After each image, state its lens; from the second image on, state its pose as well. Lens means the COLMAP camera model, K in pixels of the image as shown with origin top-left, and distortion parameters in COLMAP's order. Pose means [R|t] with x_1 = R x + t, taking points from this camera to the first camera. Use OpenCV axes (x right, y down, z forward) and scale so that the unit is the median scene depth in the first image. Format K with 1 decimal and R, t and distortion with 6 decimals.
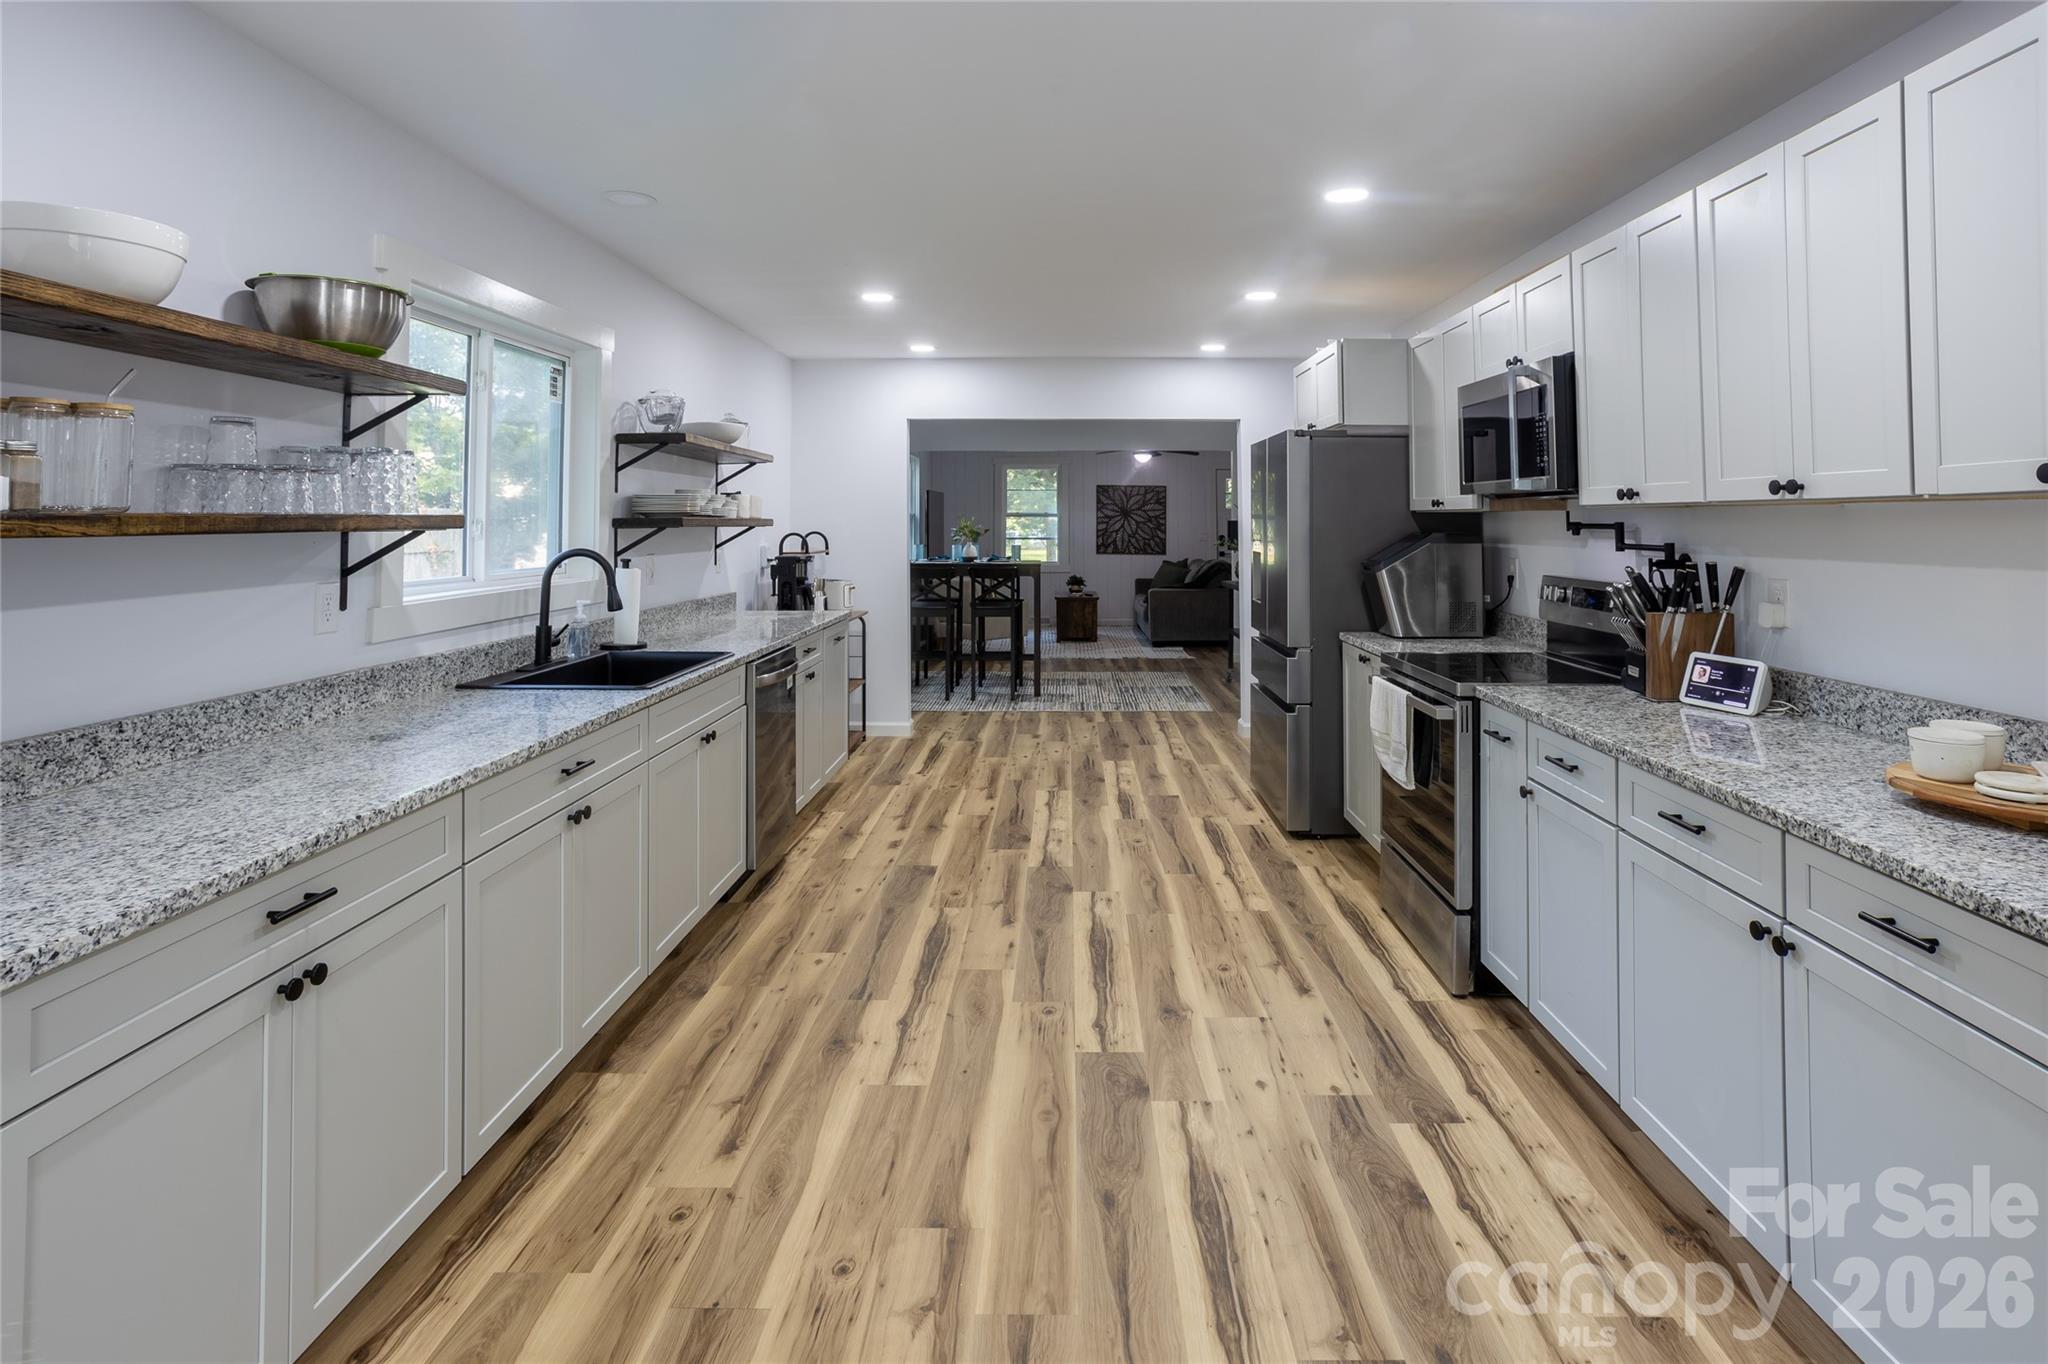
lens RADIAL K [[1070.5, 0, 1027.9], [0, 1070.5, 516.6], [0, 0, 1]] dist [-0.037431, 0.015314]
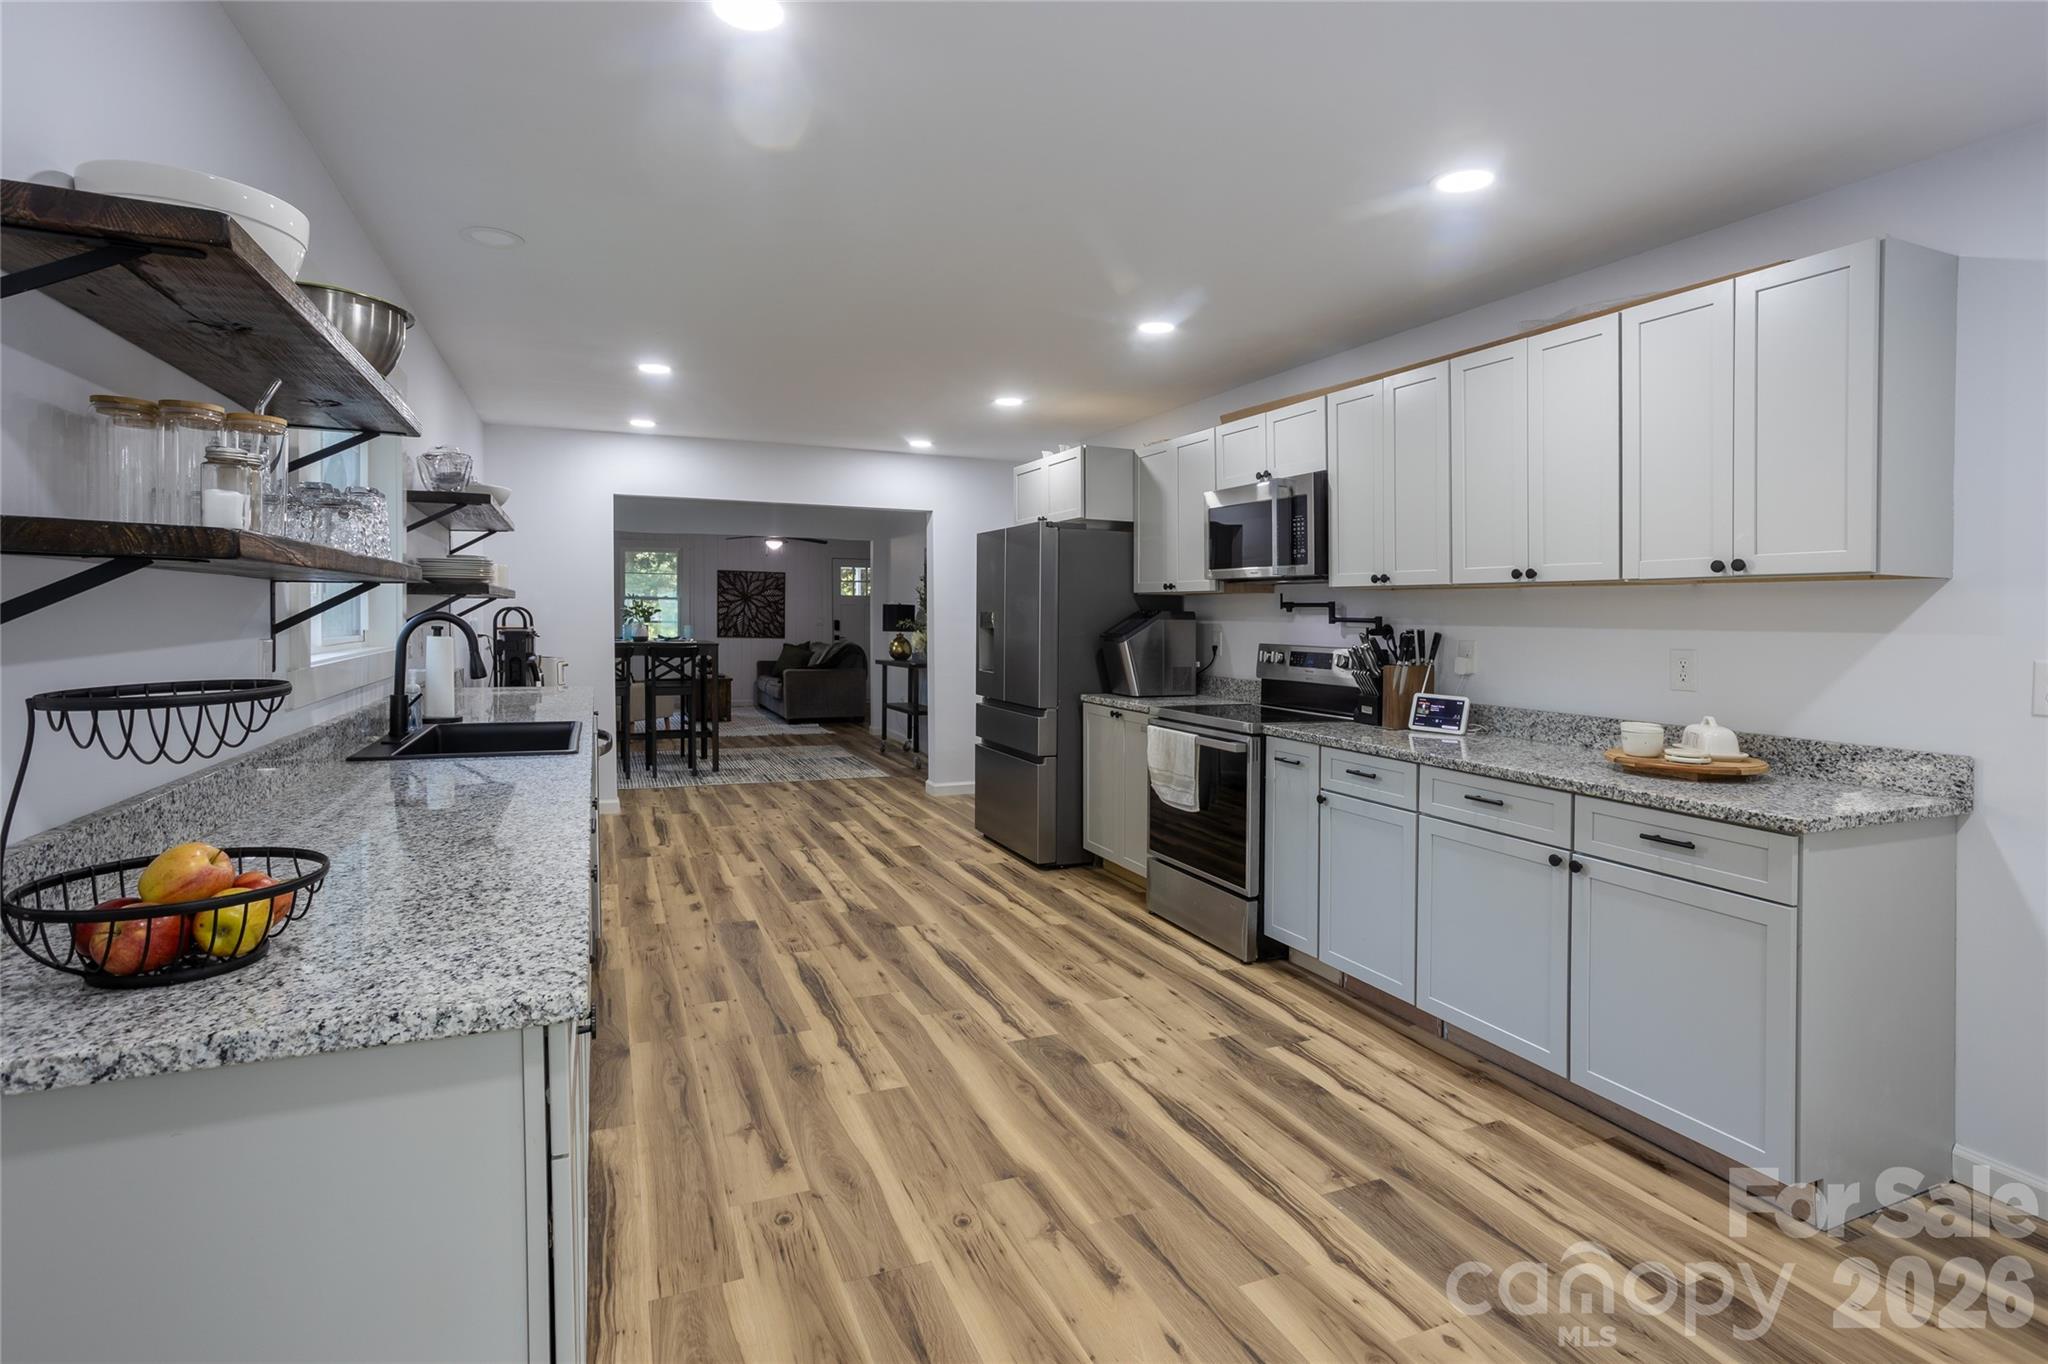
lens RADIAL K [[1010.4, 0, 1026.3], [0, 1010.4, 655.2], [0, 0, 1]] dist [-0.058545, 0.037158]
pose [[0.916691, -0.003615, 0.399580, -0.356622], [-0.015951, 0.998831, 0.045630, 0.025400], [-0.399278, -0.048203, 0.915562, -0.001758]]
